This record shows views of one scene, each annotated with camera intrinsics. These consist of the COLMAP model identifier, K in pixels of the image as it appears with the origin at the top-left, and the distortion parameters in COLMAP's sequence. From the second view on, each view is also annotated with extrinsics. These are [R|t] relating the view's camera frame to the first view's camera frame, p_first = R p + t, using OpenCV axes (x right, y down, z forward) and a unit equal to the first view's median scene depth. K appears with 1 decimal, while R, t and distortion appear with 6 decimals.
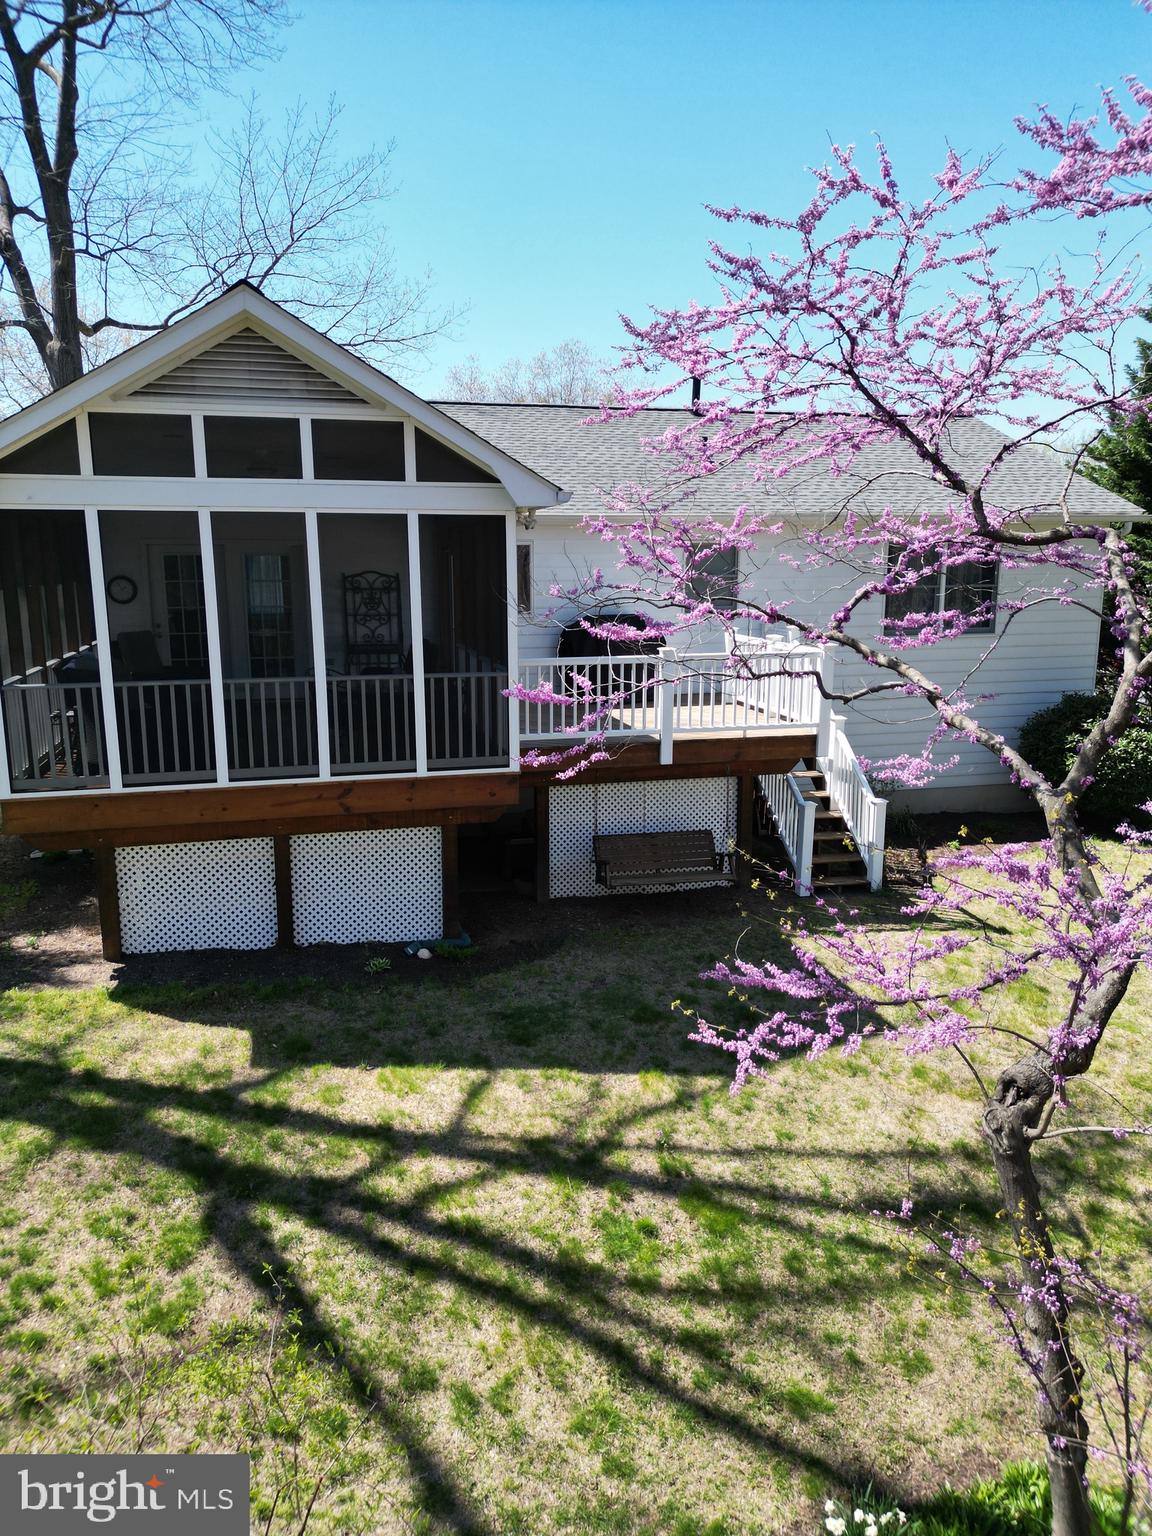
lens RADIAL K [[1069.2, 0, 571.1], [0, 1069.2, 742.0], [0, 0, 1]] dist [0.043605, -0.007204]
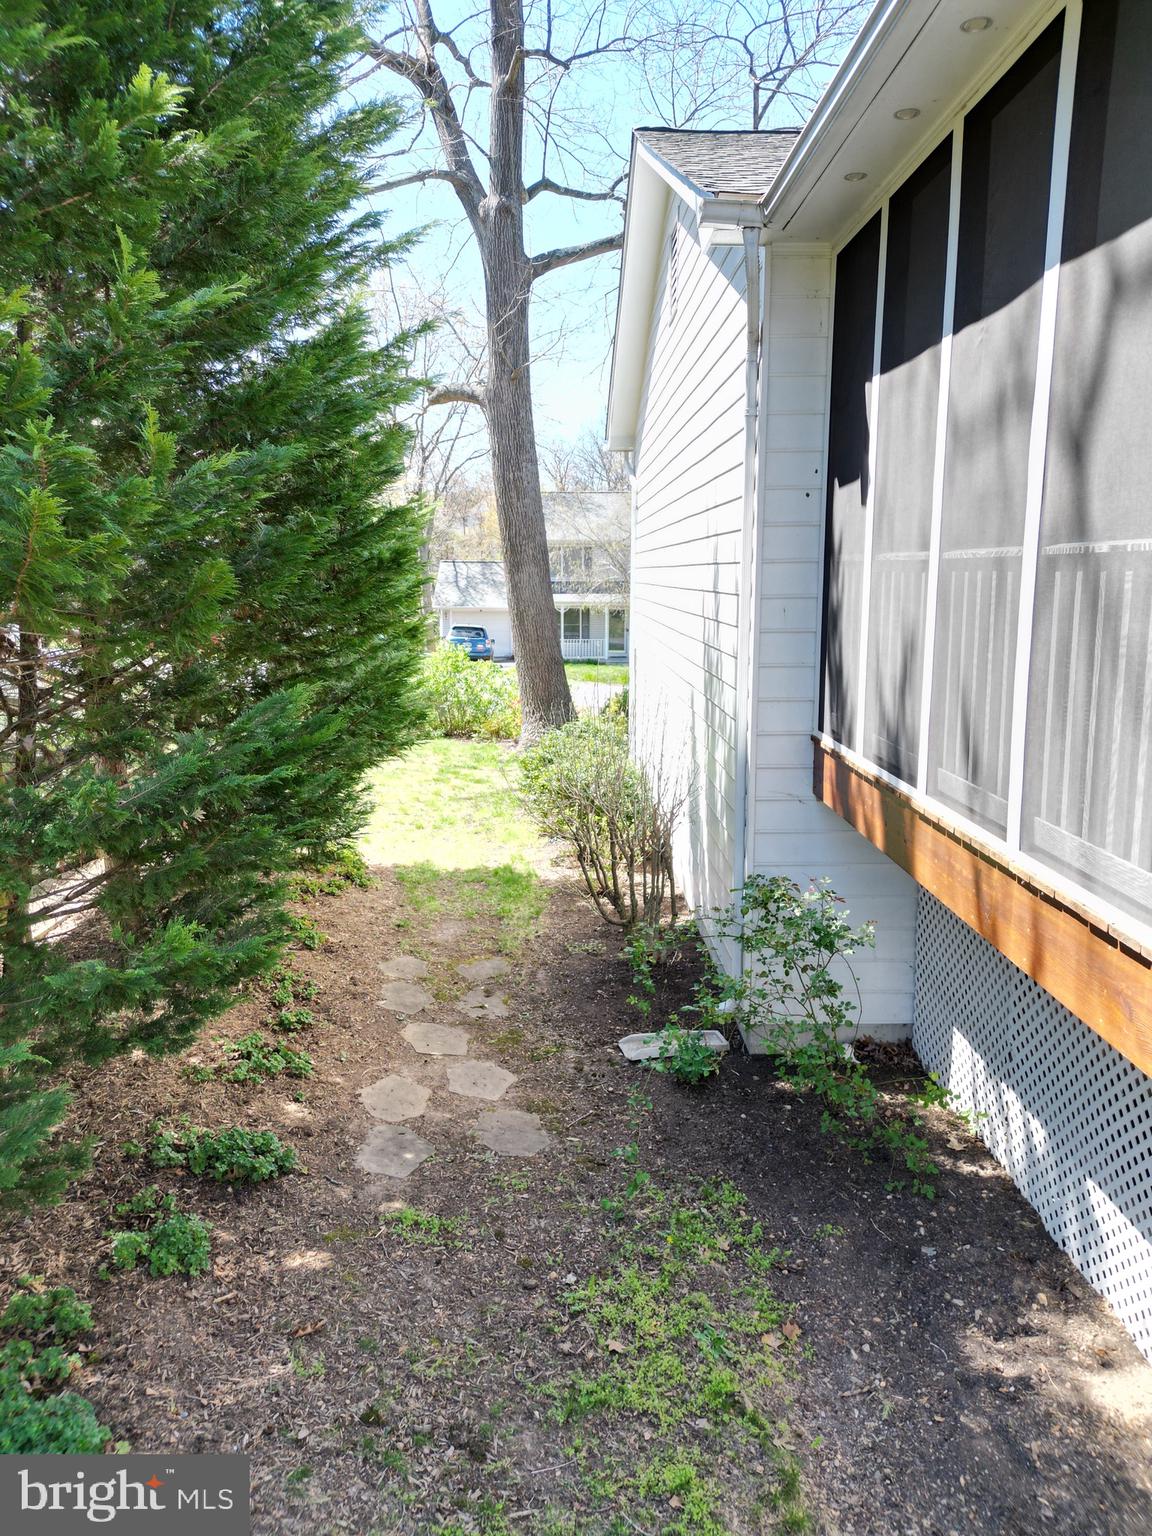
lens RADIAL K [[1083.4, 0, 576.0], [0, 1083.4, 768.0], [0, 0, 1]] dist [0.069764, -0.066080]
pose [[0.974325, 0.044546, -0.220694, -0.637564], [-0.044648, 0.998993, 0.004526, -0.004674], [0.220674, 0.005444, 0.975333, 0.813073]]
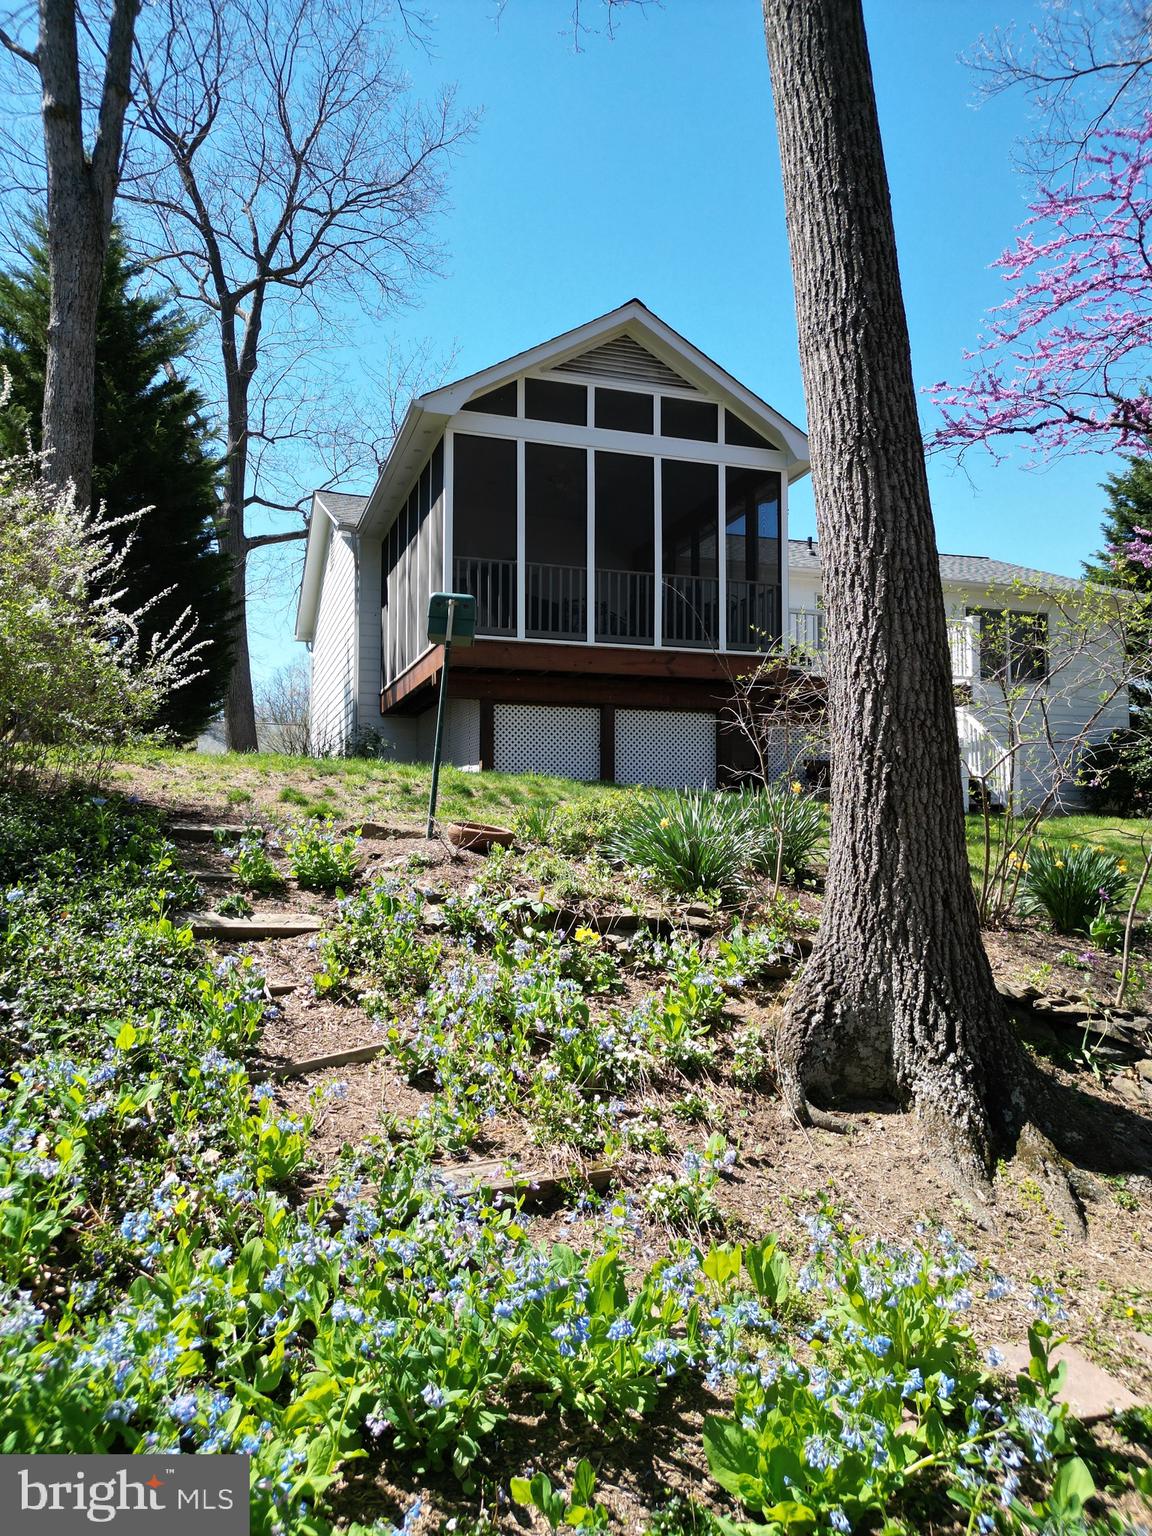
lens RADIAL K [[1069.2, 0, 571.1], [0, 1069.2, 742.0], [0, 0, 1]] dist [0.043605, -0.007204]
pose [[0.997484, 0.012254, 0.069828, -0.447430], [0.006646, 0.964451, -0.264180, 0.521075], [-0.070583, 0.263979, 0.961942, -0.259834]]
